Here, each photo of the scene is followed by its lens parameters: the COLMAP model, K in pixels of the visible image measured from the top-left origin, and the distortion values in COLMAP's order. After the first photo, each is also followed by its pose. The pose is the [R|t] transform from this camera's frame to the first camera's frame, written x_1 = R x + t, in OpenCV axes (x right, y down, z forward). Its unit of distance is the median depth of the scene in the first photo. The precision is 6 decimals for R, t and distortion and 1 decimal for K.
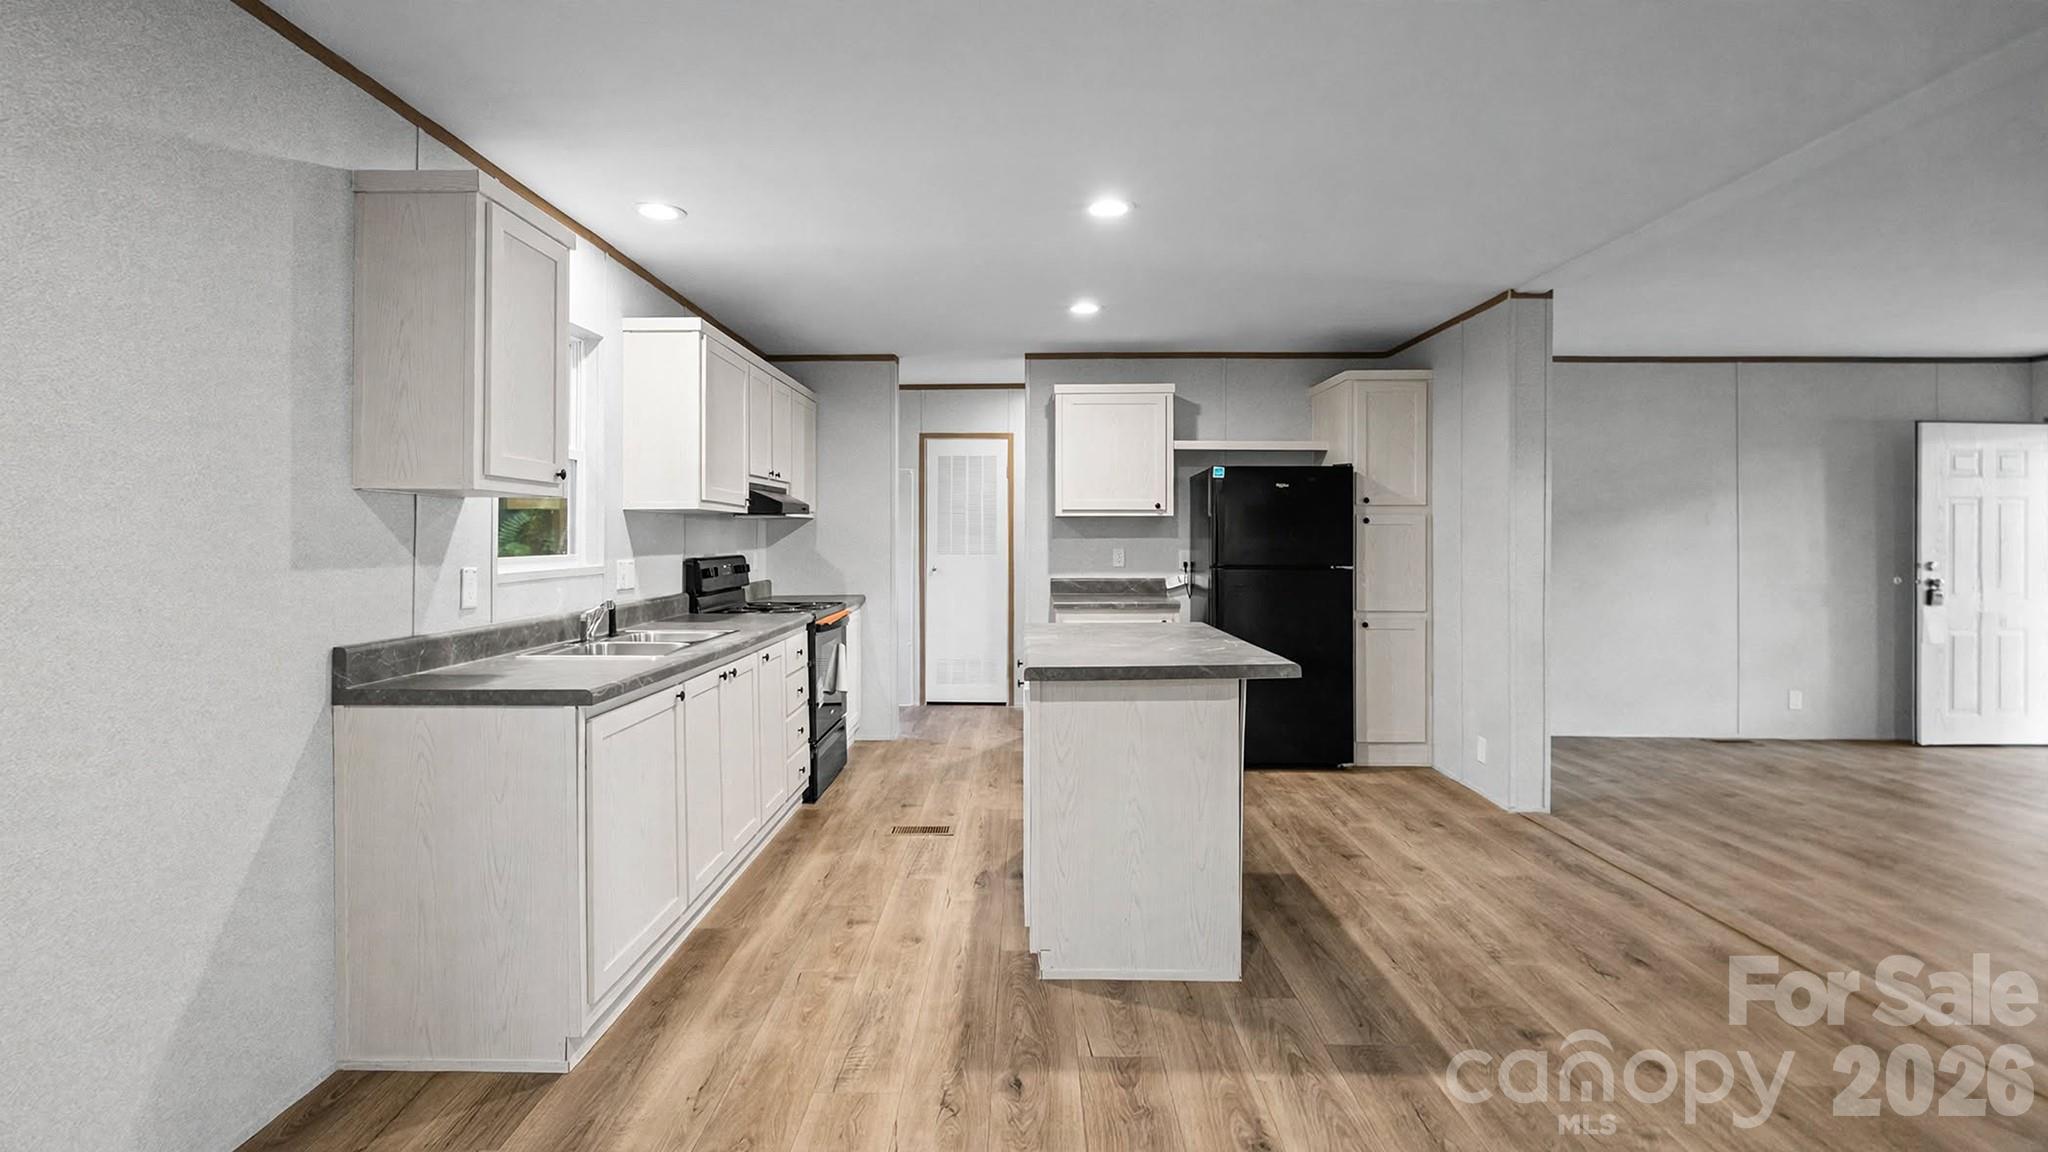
lens RADIAL K [[951.5, 0, 1000.0], [0, 951.5, 560.1], [0, 0, 1]] dist [-0.005004, 0.005898]
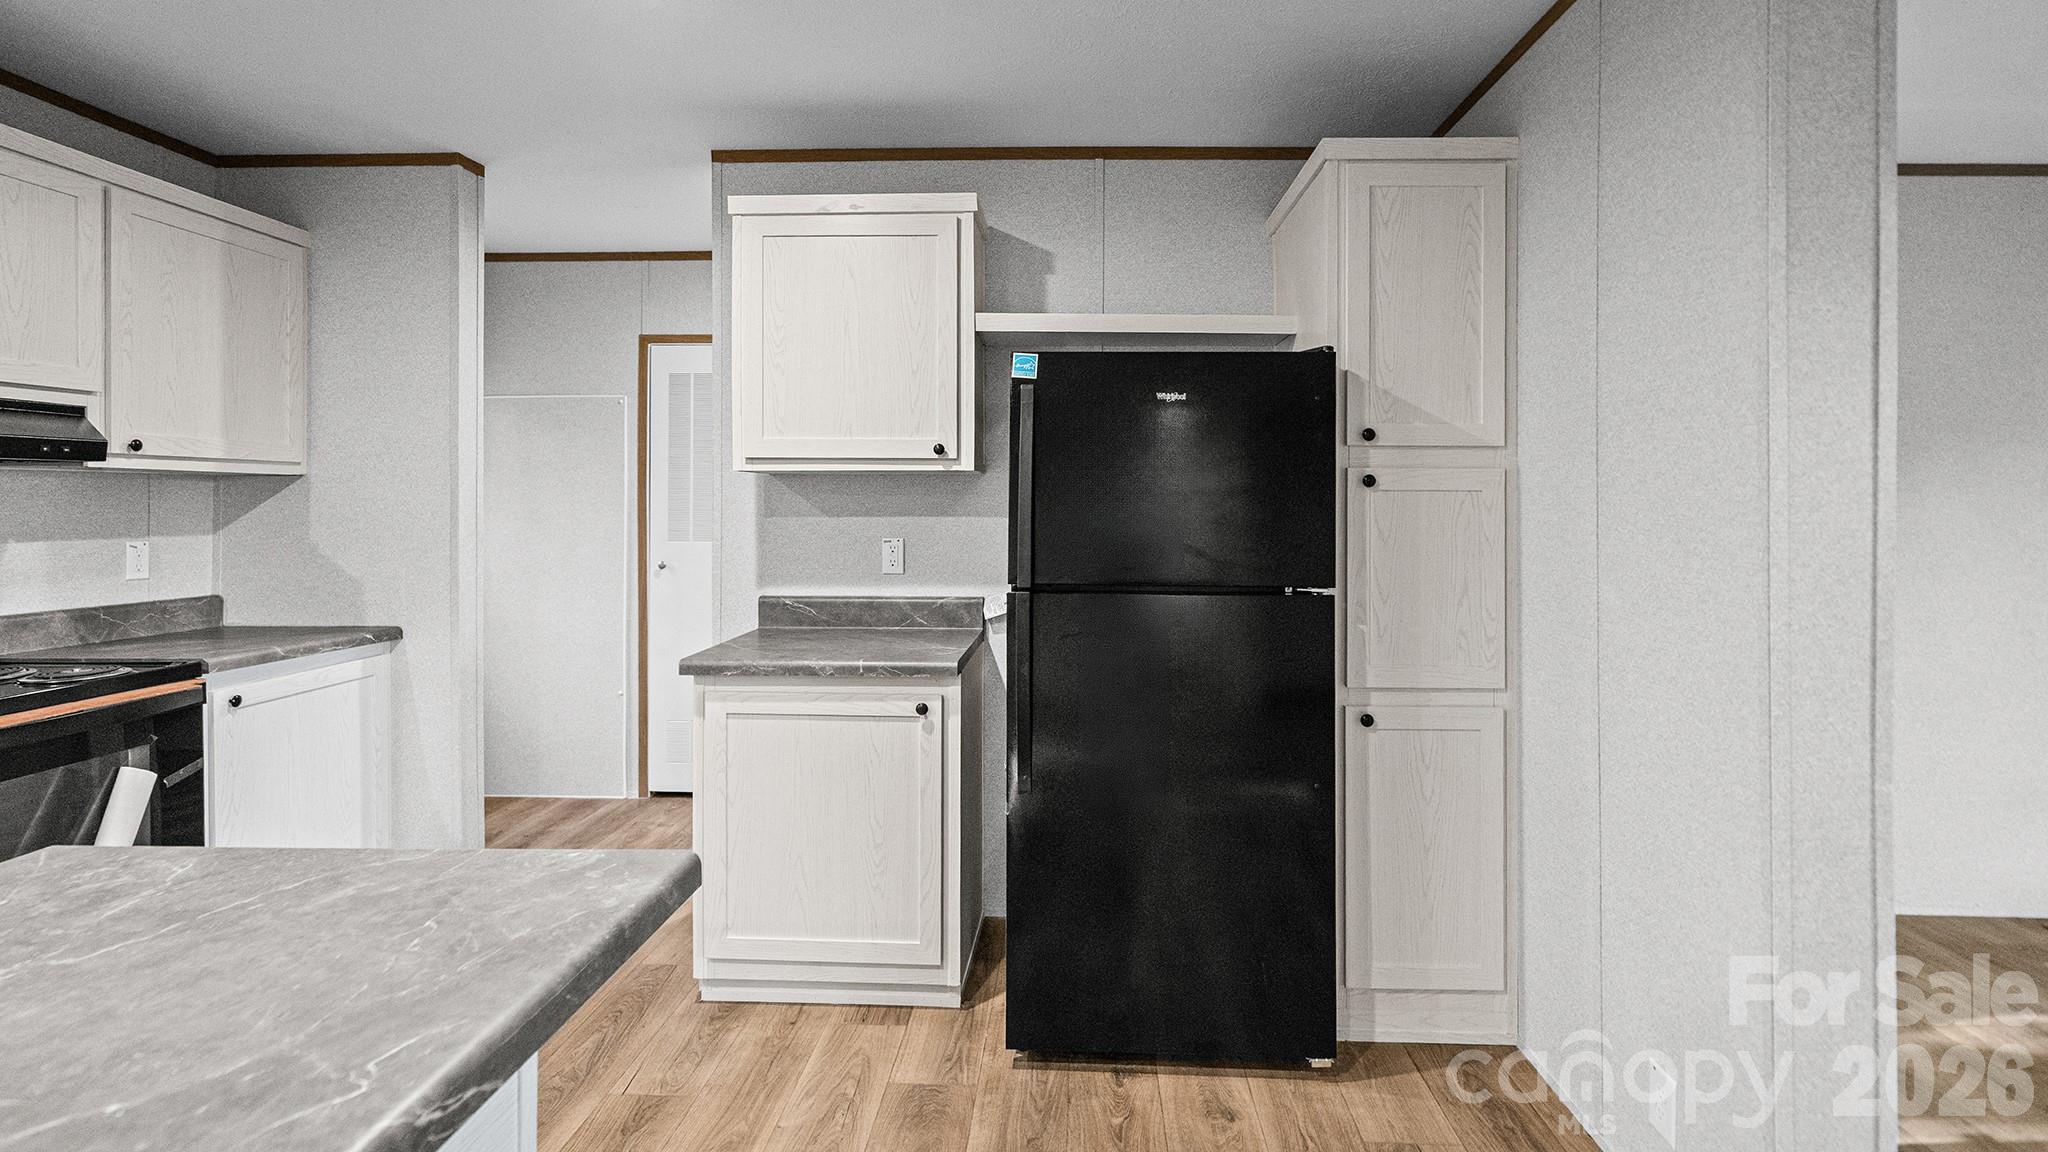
lens RADIAL K [[976.0, 0, 1050.1], [0, 976.0, 533.9], [0, 0, 1]] dist [0.002805, 0.000574]
pose [[0.999946, 0.004367, -0.009391, 0.241781], [-0.004344, 0.999988, 0.002421, -0.017613], [0.009401, -0.002380, 0.999953, 0.547203]]
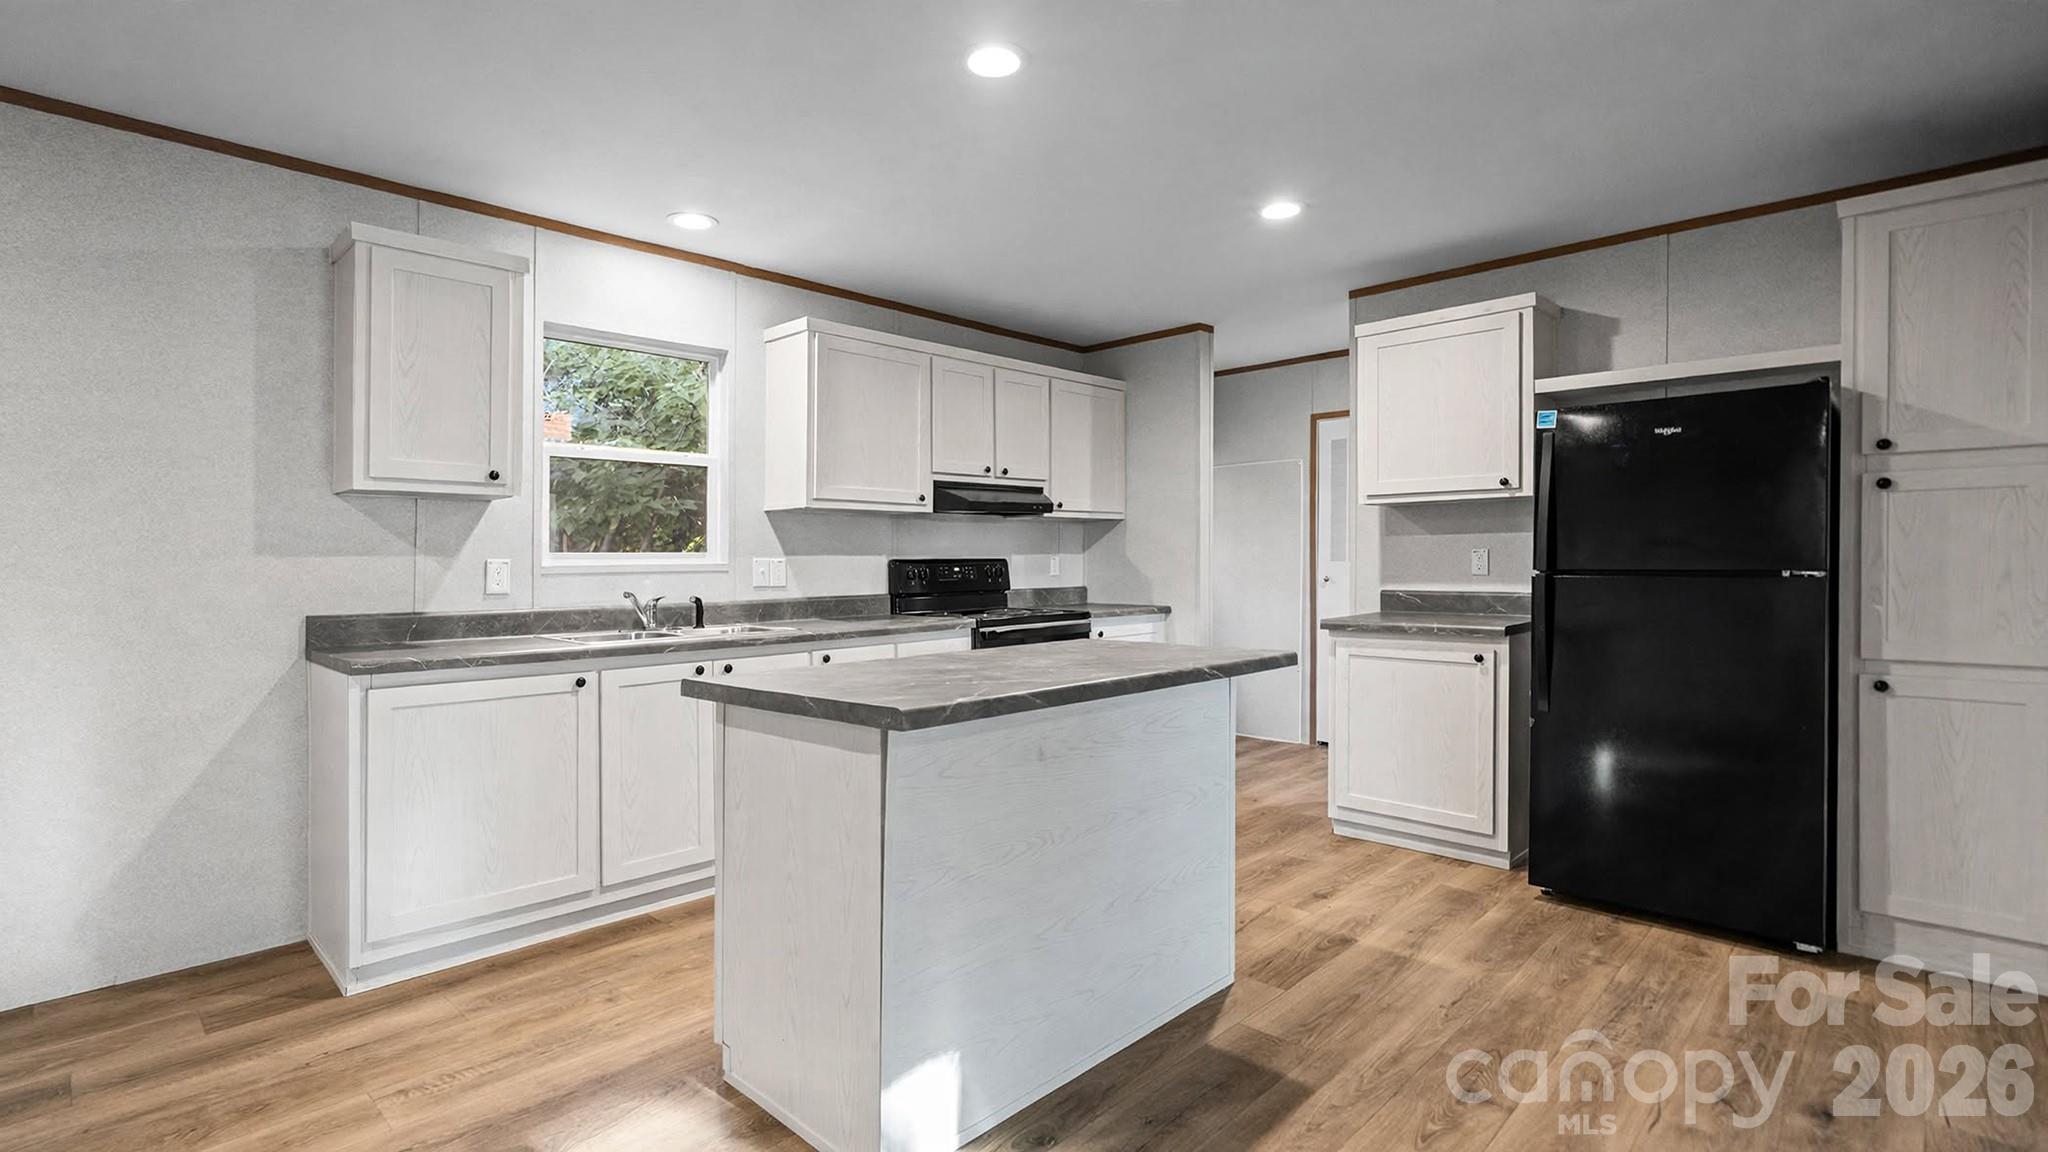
lens RADIAL K [[951.5, 0, 1000.1], [0, 951.5, 556.8], [0, 0, 1]] dist [-0.005004, 0.005898]
pose [[0.730572, -0.007668, -0.682793, 0.385864], [-0.009287, 0.999733, -0.021164, 0.013427], [0.682772, 0.021802, 0.730306, 0.297636]]
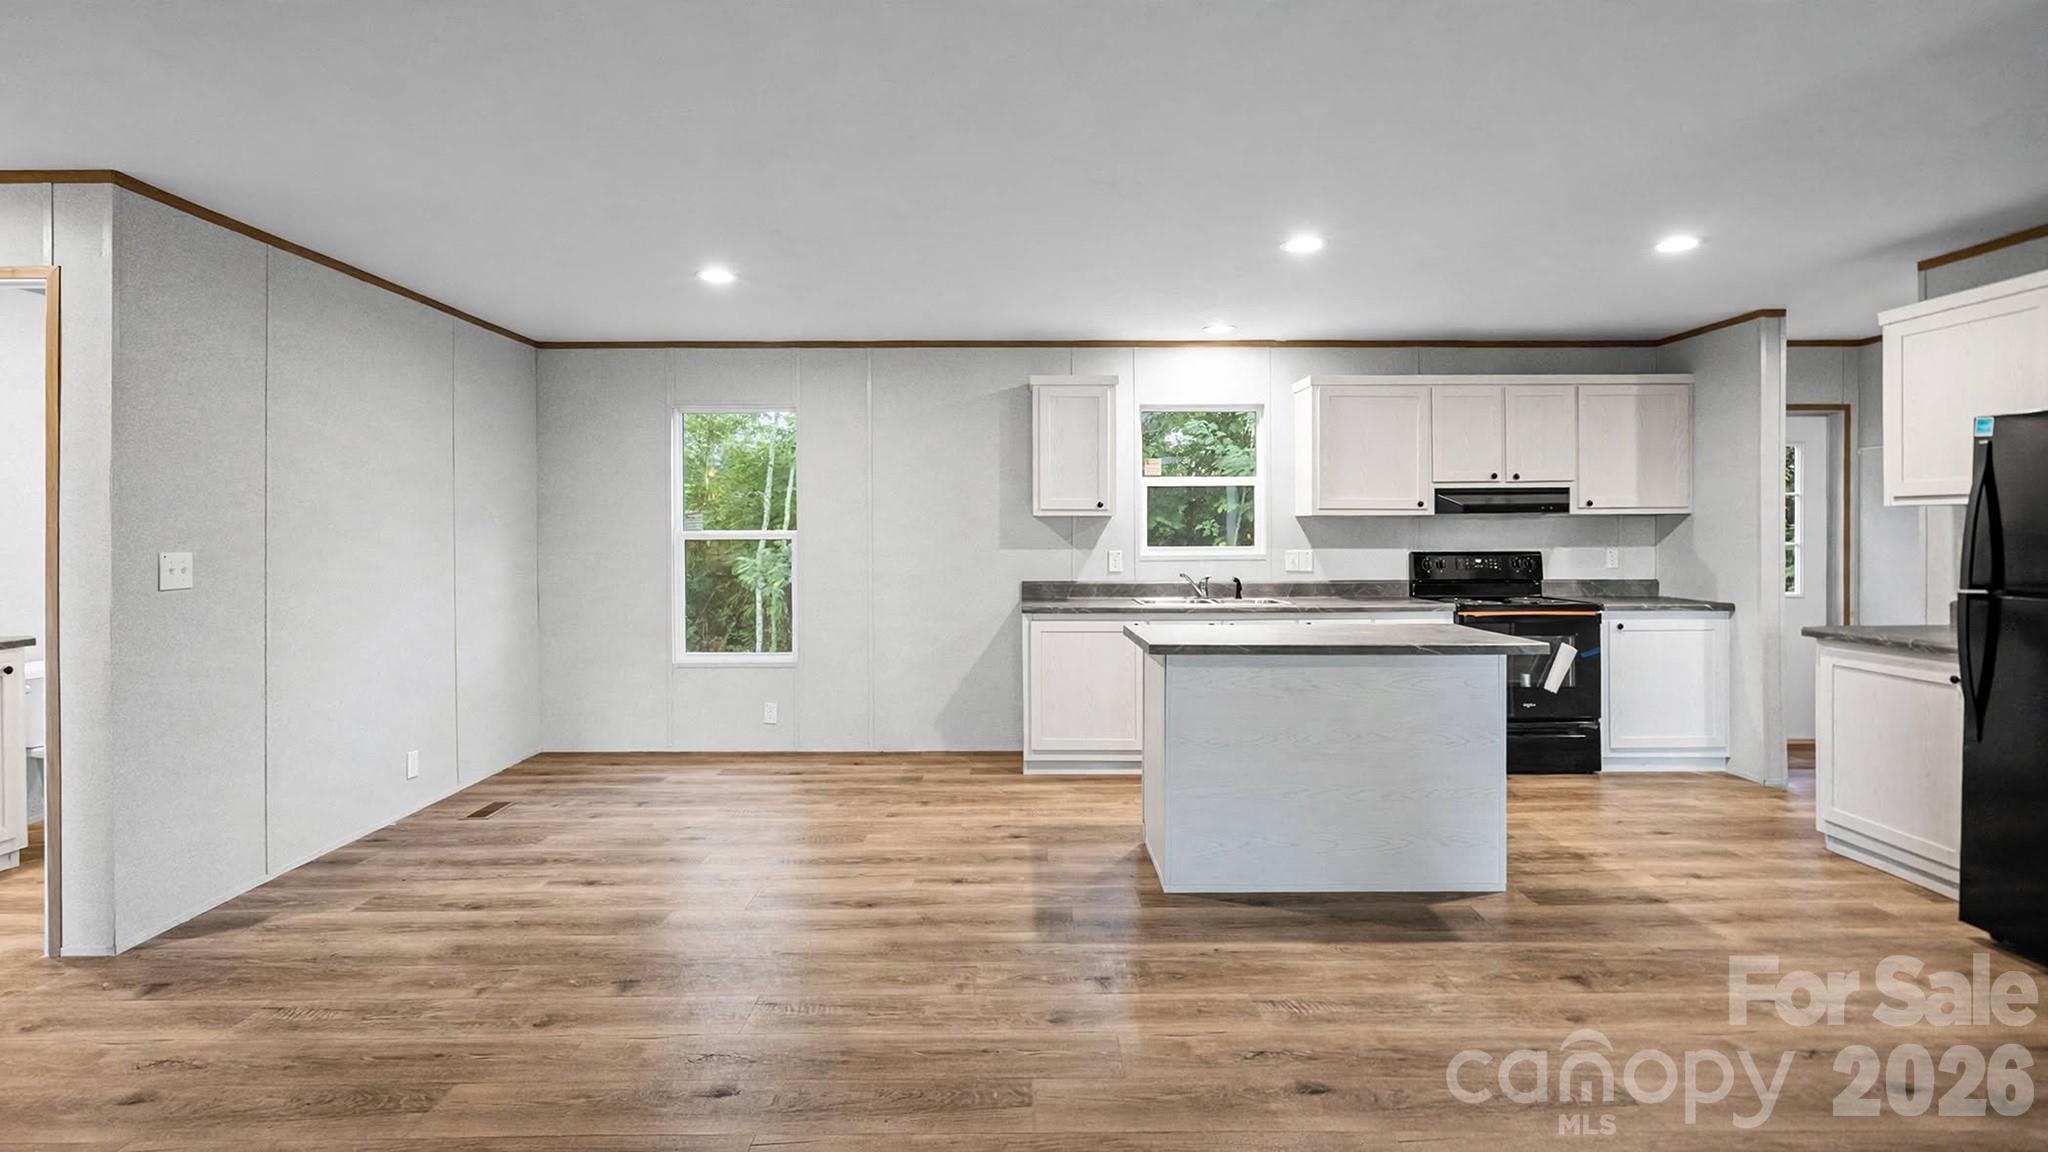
lens RADIAL K [[951.5, 0, 1016.8], [0, 951.5, 546.1], [0, 0, 1]] dist [-0.005004, 0.005898]
pose [[0.032481, 0.016605, -0.999334, 0.765256], [-0.021742, 0.999637, 0.015904, -0.015274], [0.999236, 0.021211, 0.032830, 0.387632]]
